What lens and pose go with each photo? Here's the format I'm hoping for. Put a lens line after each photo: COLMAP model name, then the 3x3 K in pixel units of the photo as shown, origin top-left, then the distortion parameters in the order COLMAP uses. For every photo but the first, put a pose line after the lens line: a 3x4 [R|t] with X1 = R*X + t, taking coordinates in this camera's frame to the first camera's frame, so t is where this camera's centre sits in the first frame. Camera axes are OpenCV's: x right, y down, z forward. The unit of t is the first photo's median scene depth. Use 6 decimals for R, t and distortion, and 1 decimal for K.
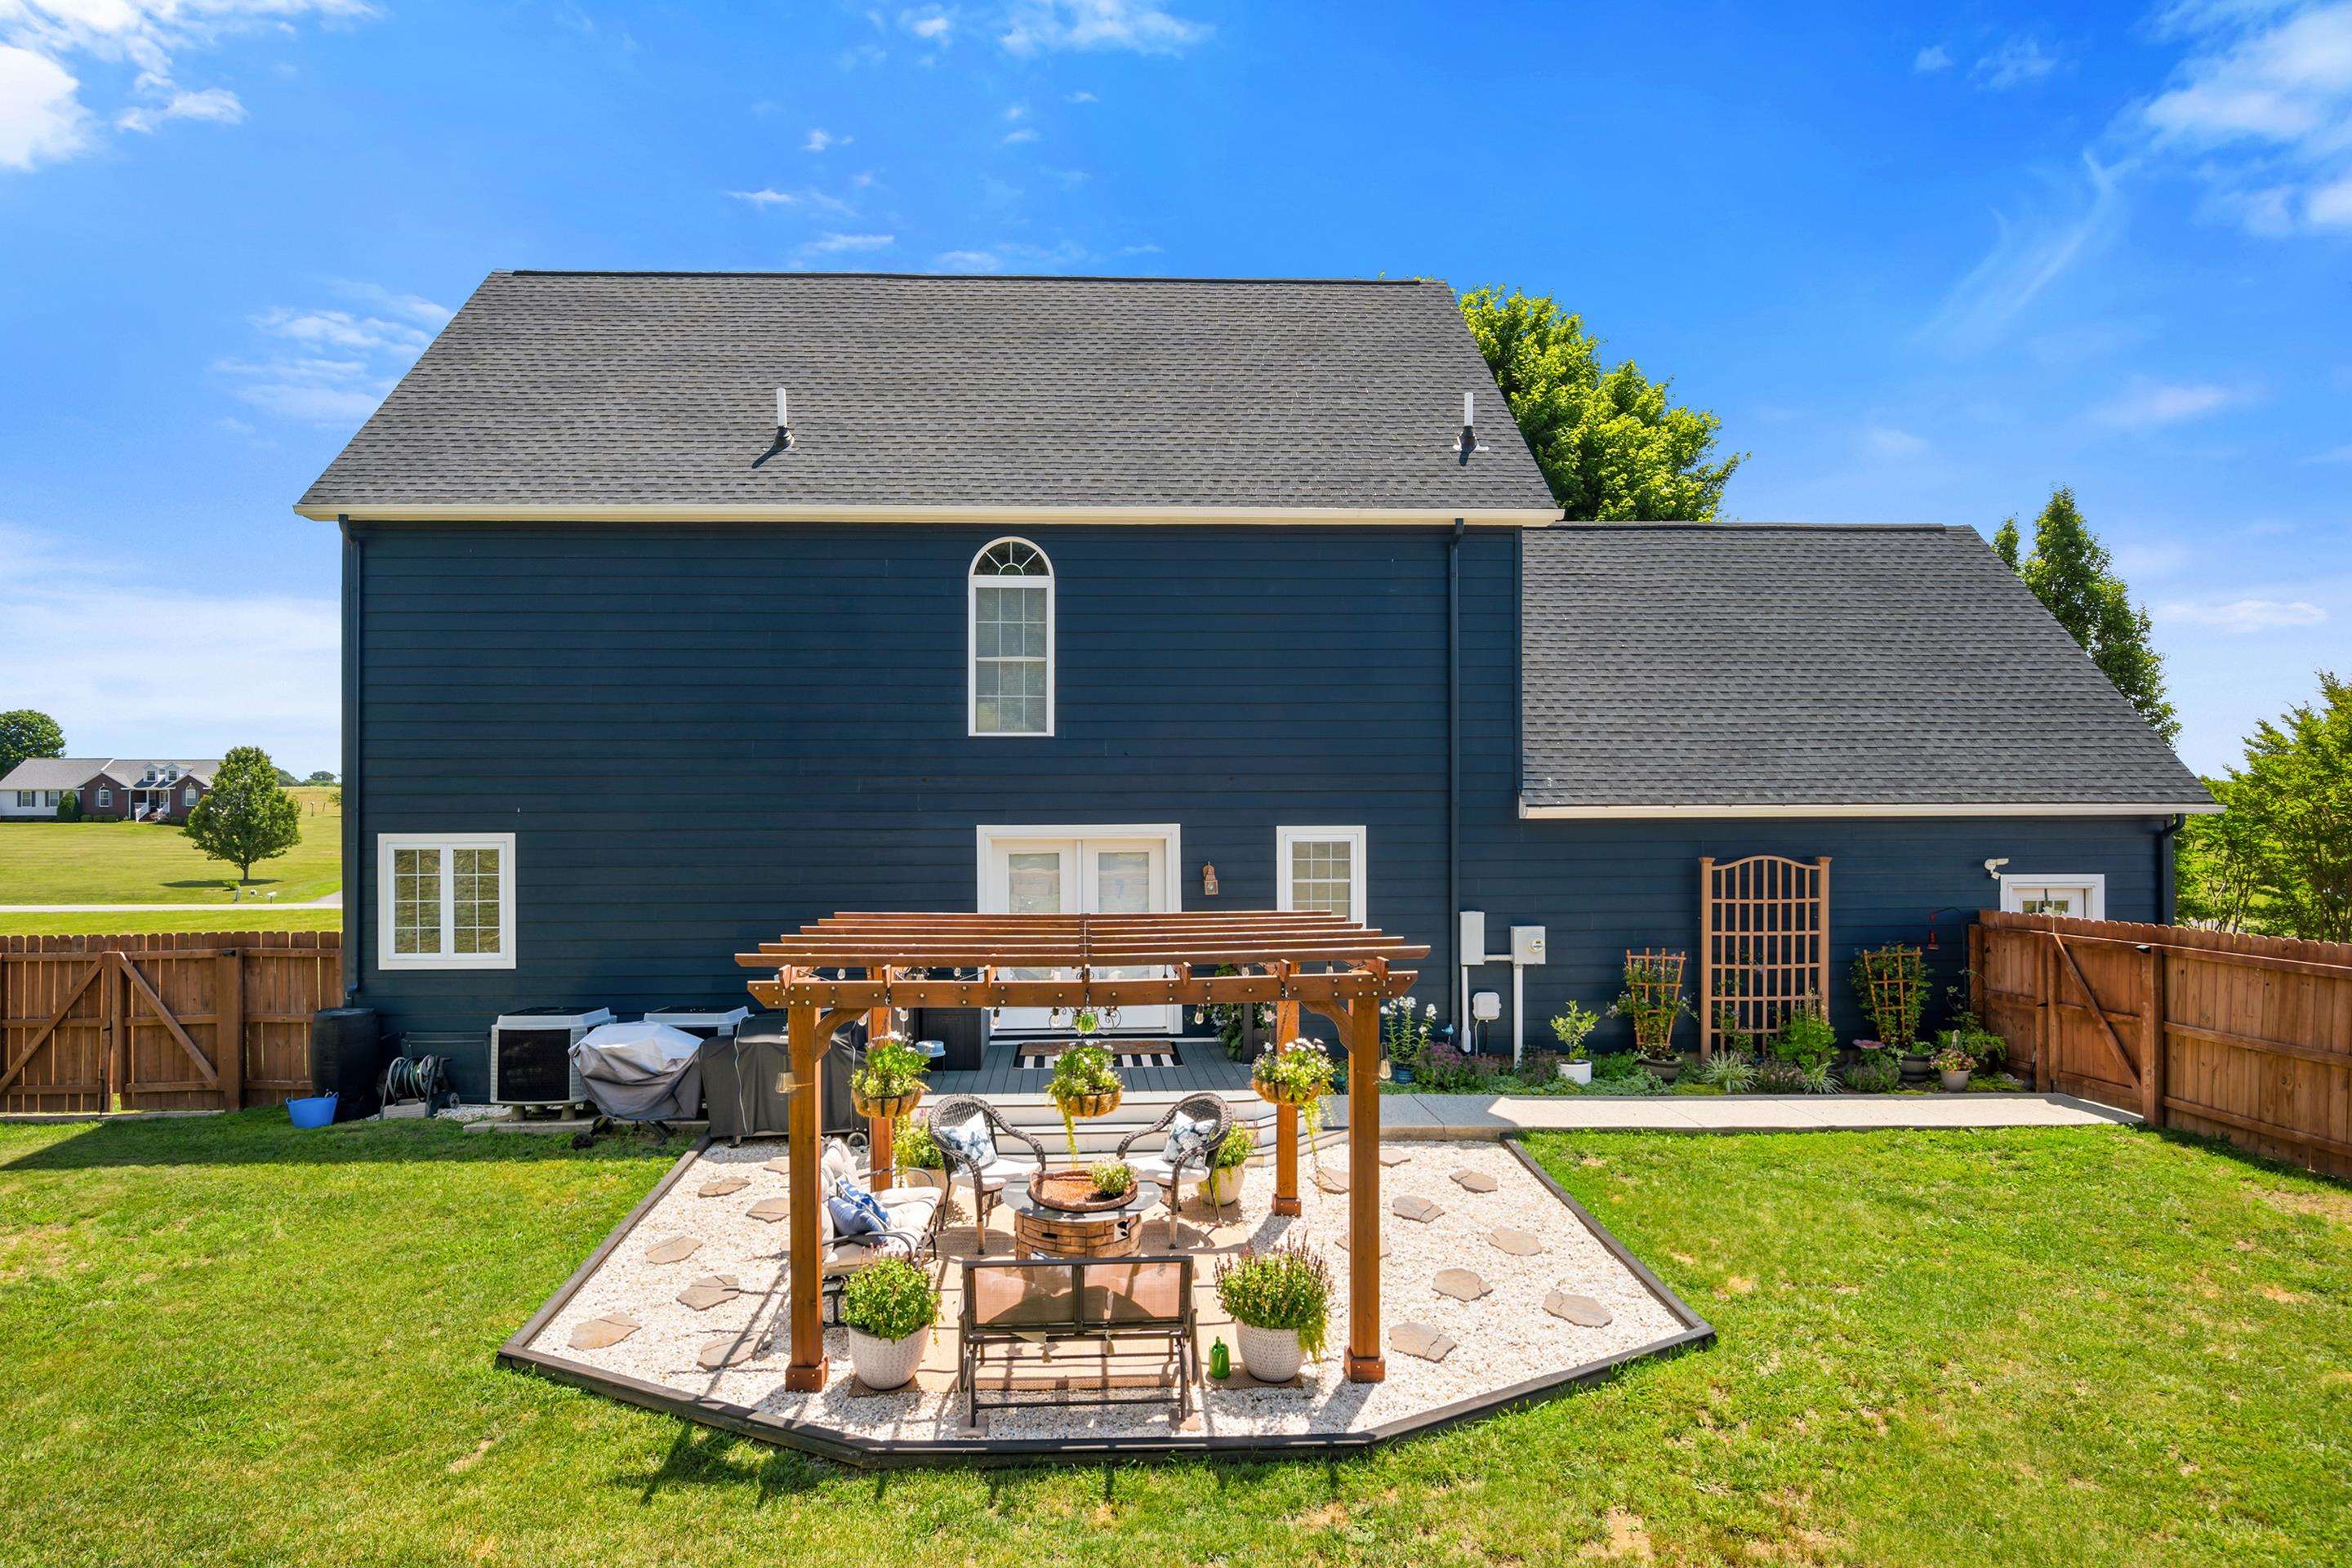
lens RADIAL K [[1257.1, 0, 1214.9], [0, 1257.1, 789.1], [0, 0, 1]] dist [-0.006141, -0.000872]
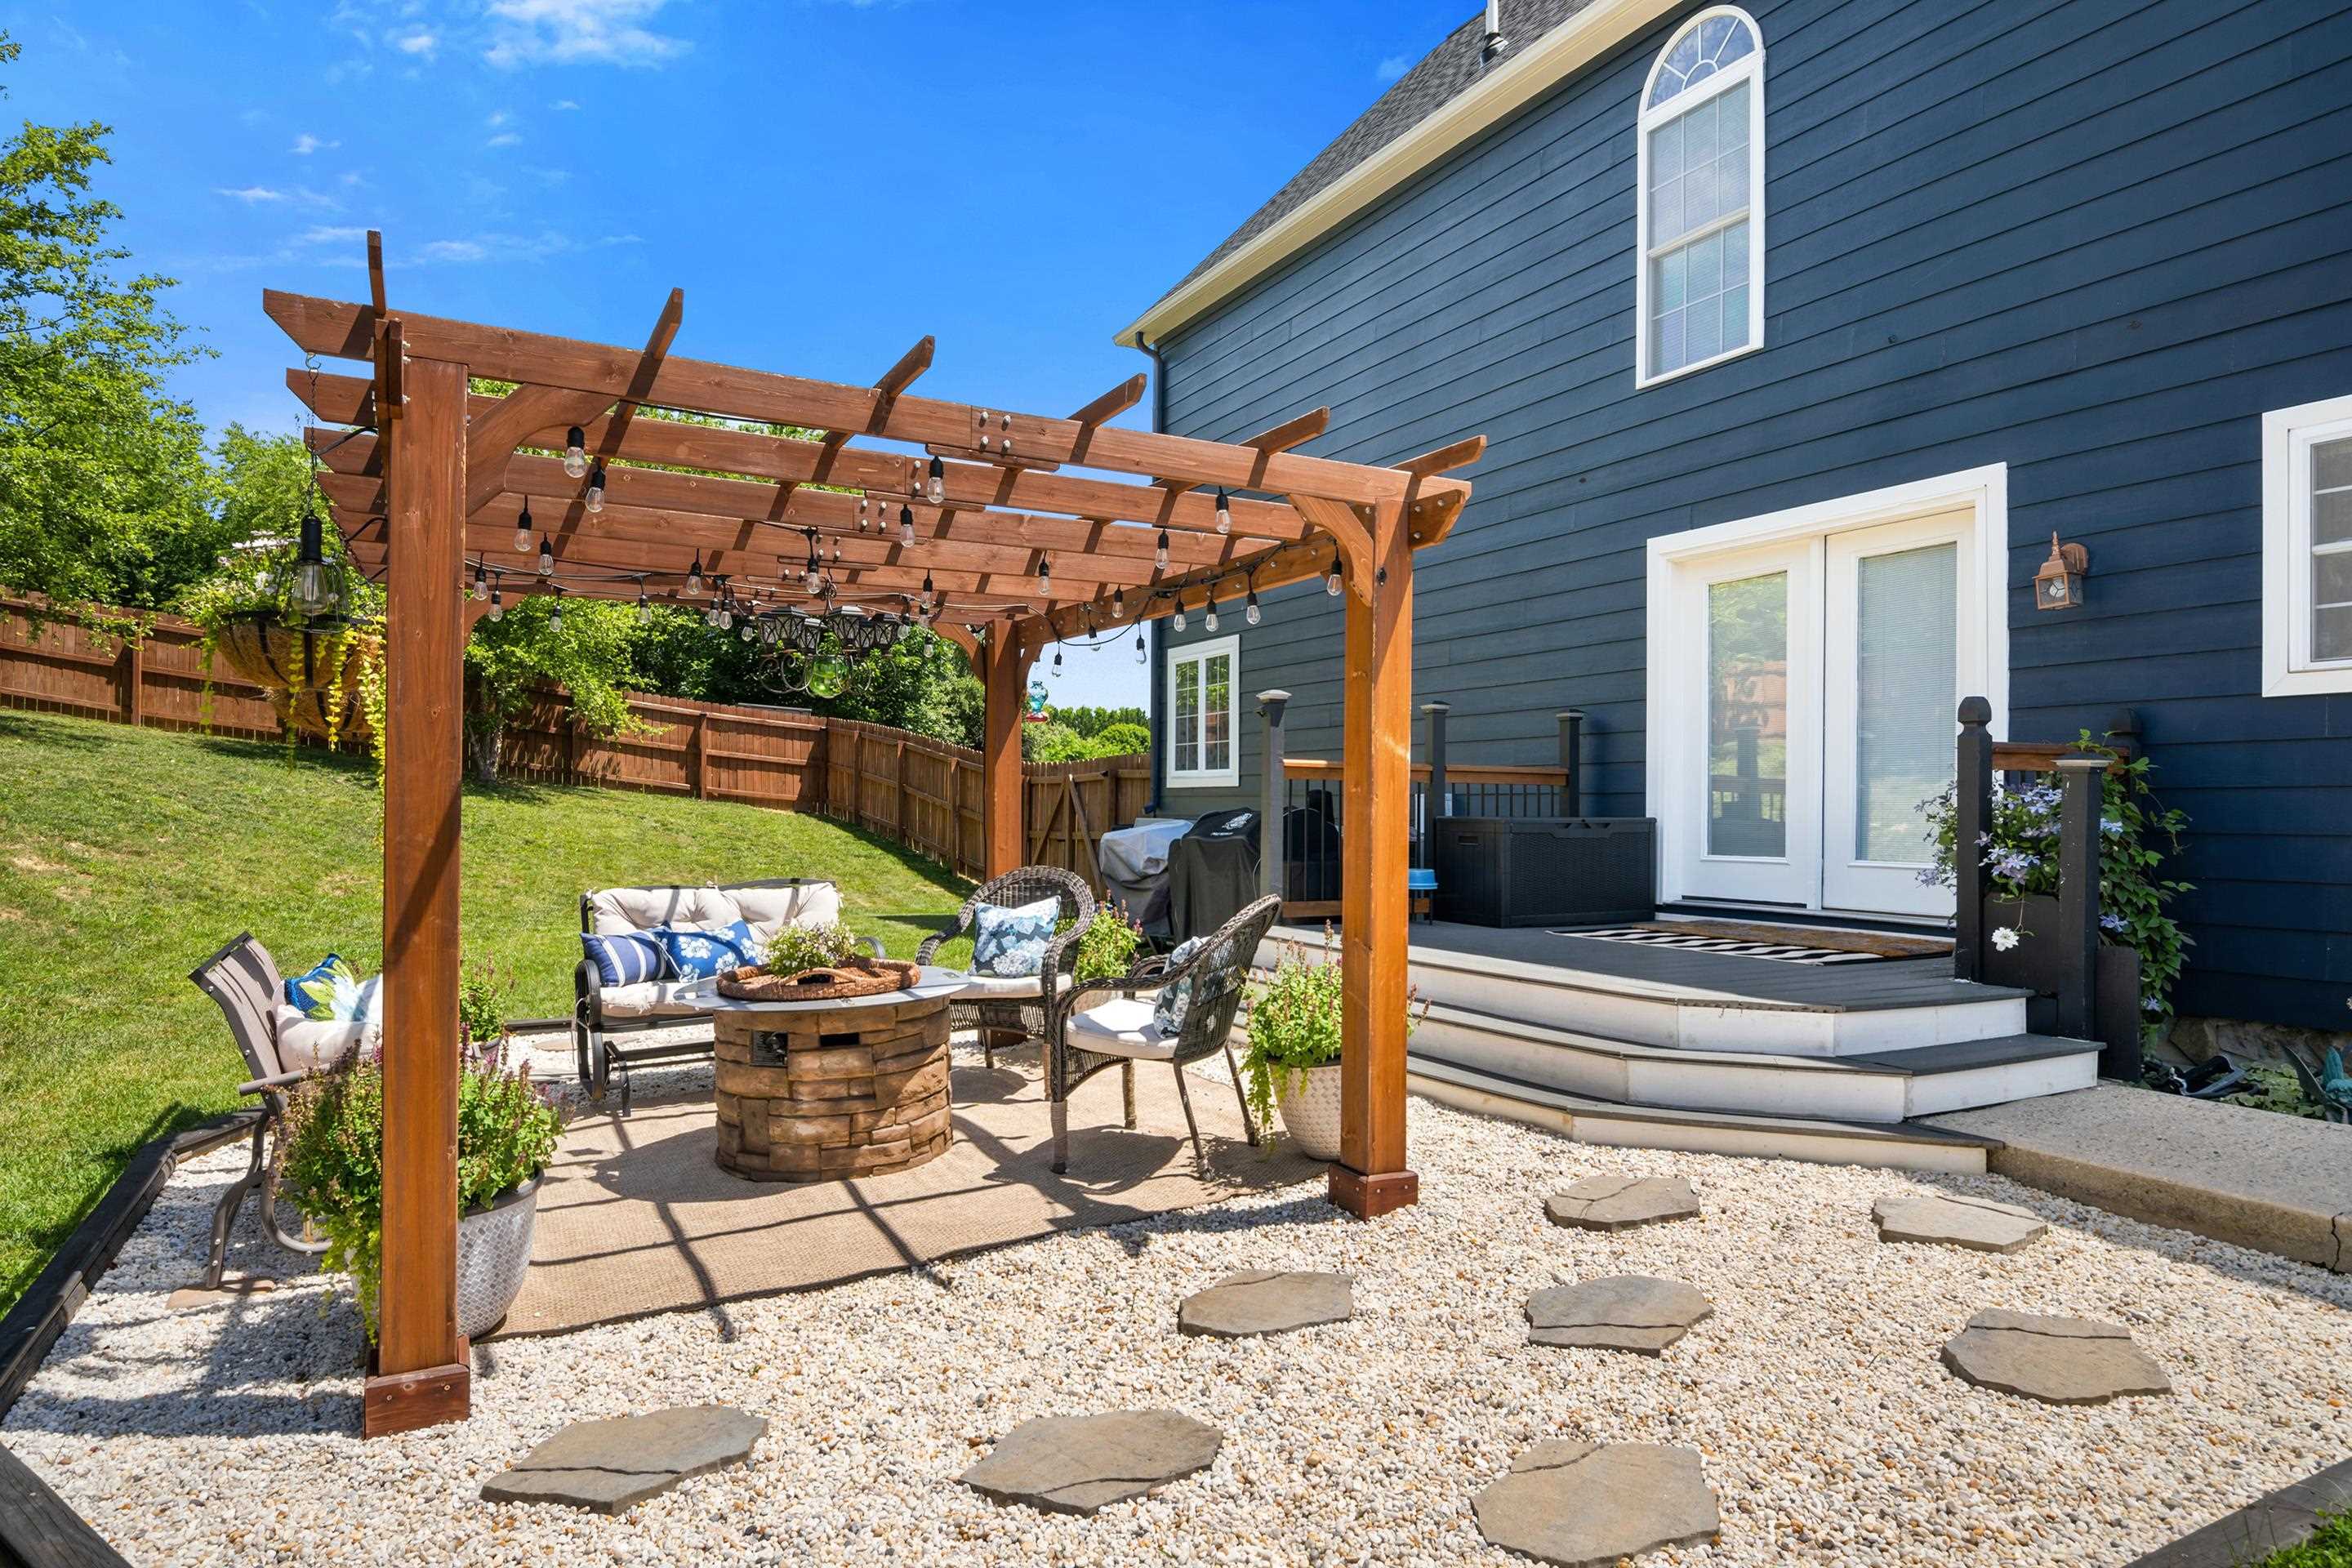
lens RADIAL K [[1357.2, 0, 1160.3], [0, 1357.2, 797.3], [0, 0, 1]] dist [-0.009681, -0.002274]
pose [[0.423803, 0.000414, -0.905754, 0.284684], [-0.004447, 0.999989, -0.001624, 0.152020], [0.905744, 0.004716, 0.423800, 0.545999]]
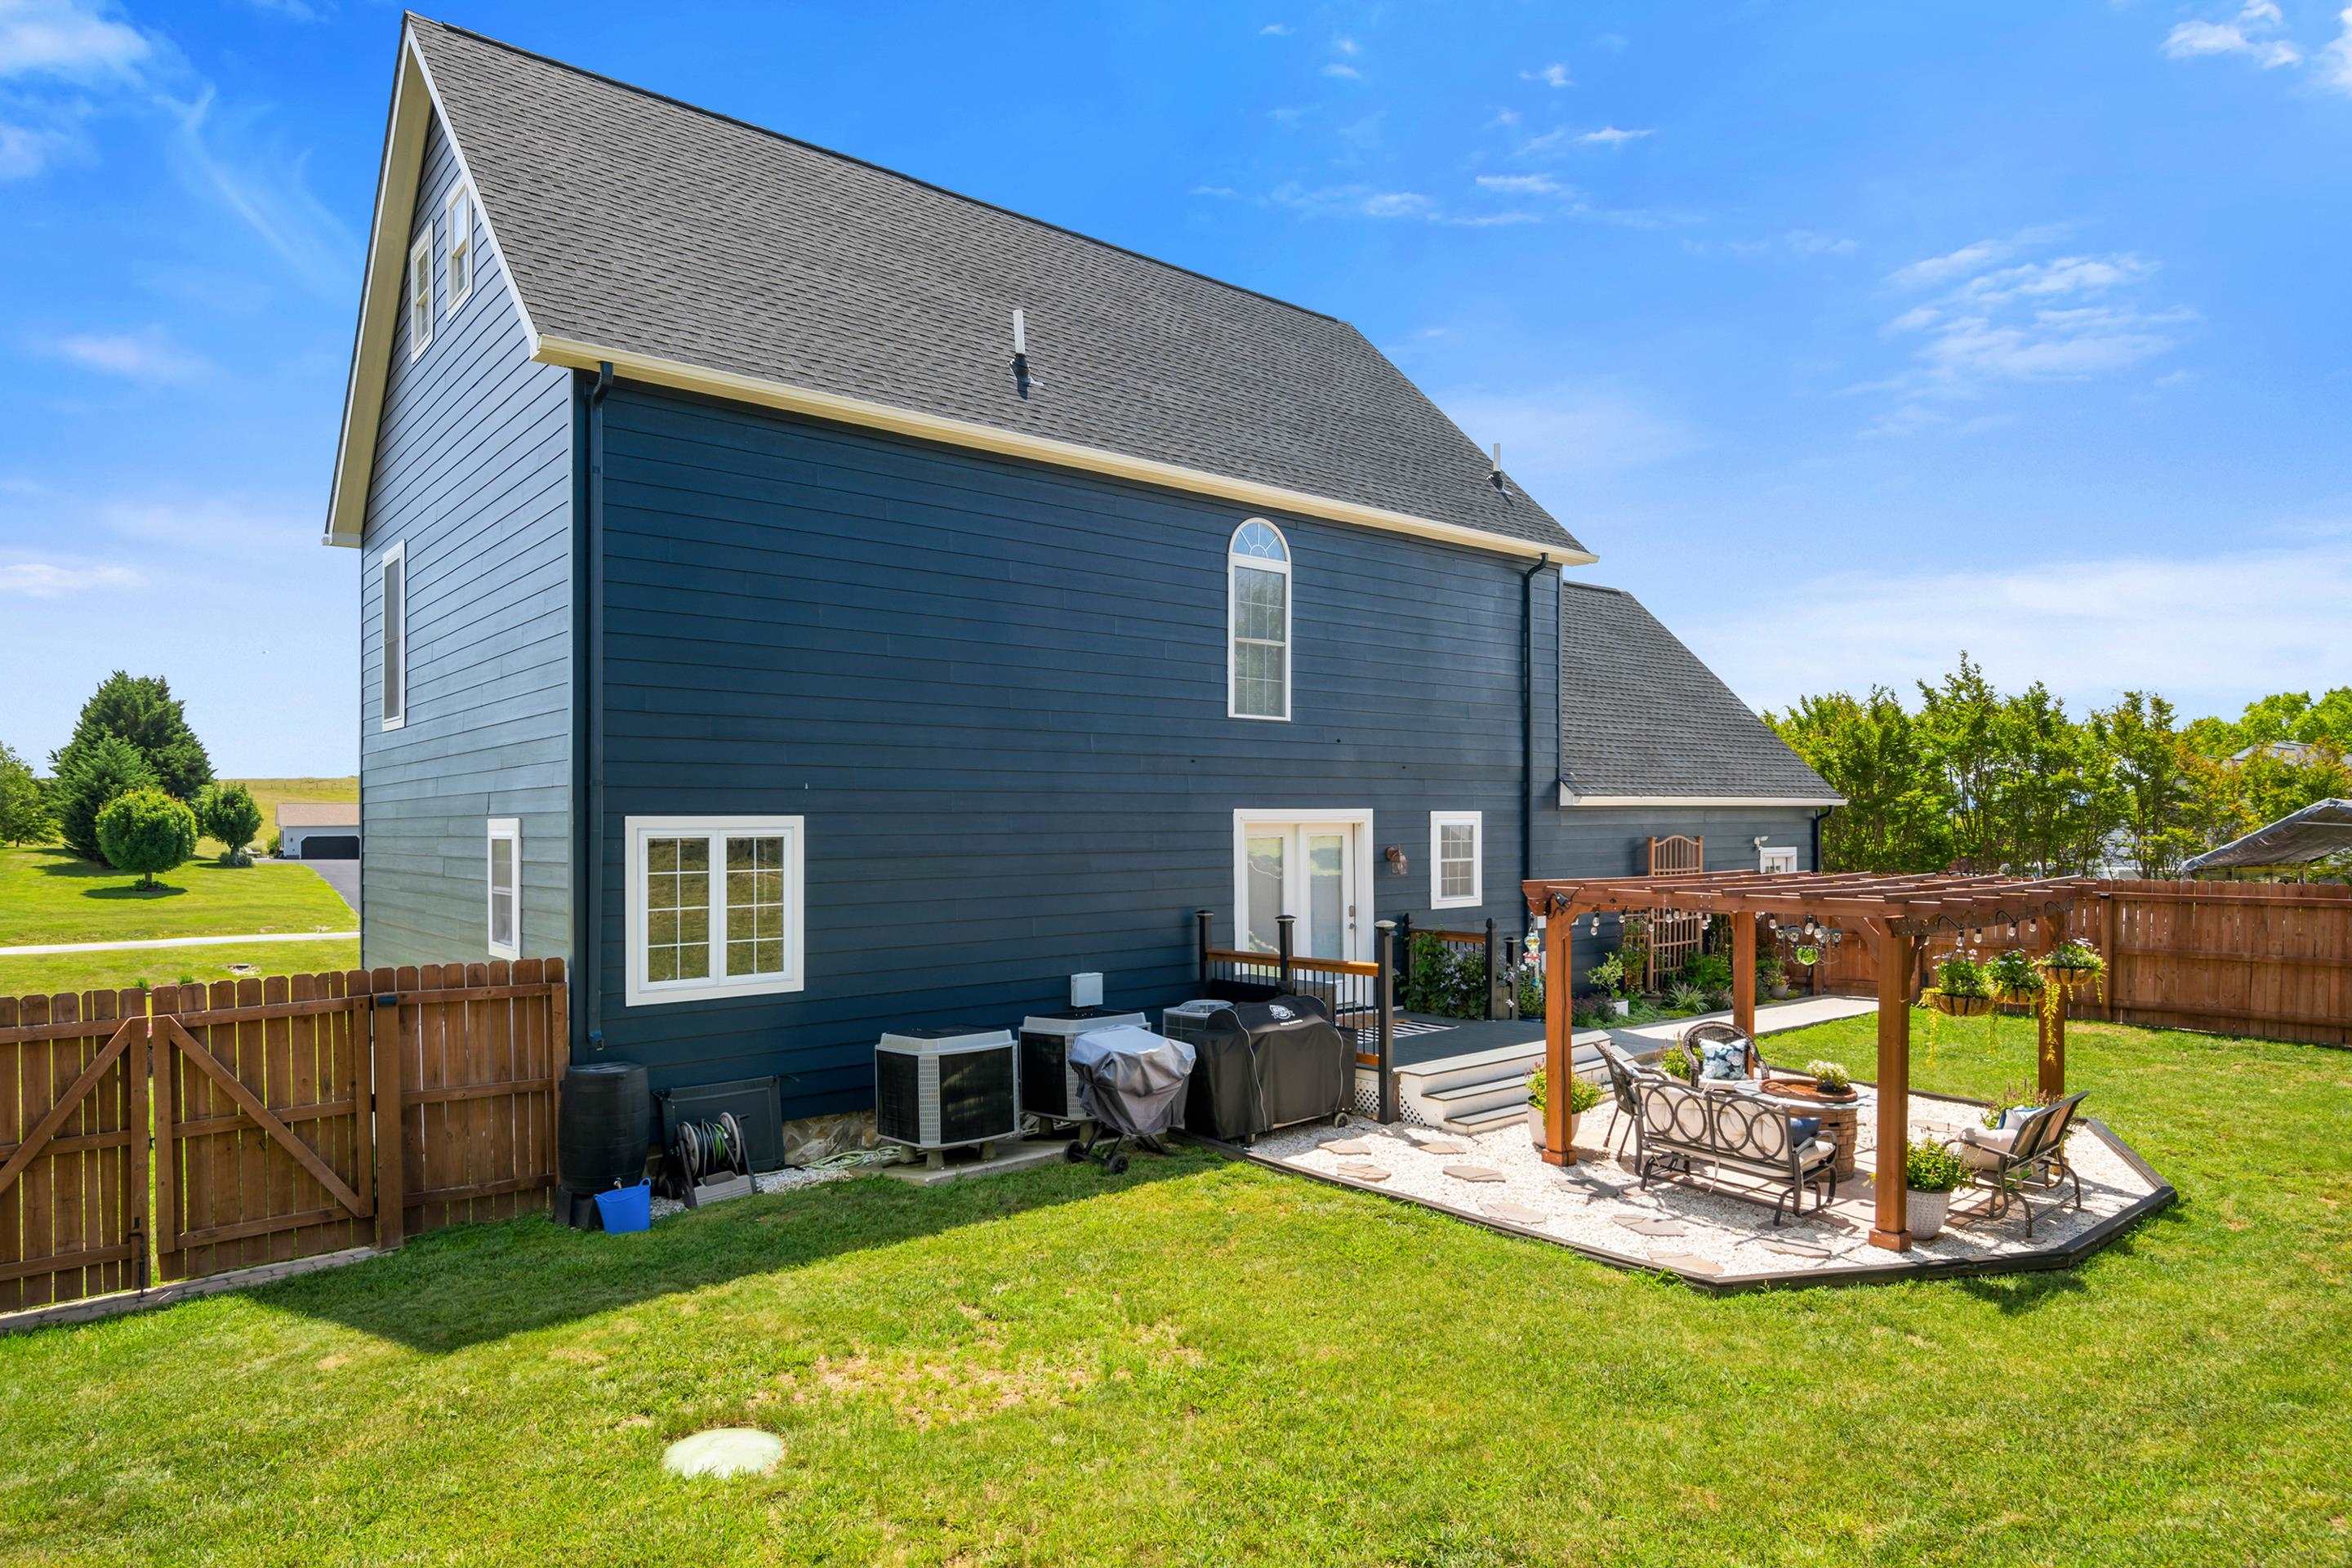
lens RADIAL K [[1357.2, 0, 1160.3], [0, 1357.2, 797.3], [0, 0, 1]] dist [-0.009681, -0.002274]
pose [[0.795715, 0.009922, 0.605590, -0.889252], [-0.009857, 0.999946, -0.003431, 0.024502], [-0.605591, -0.003239, 0.795769, 0.203188]]
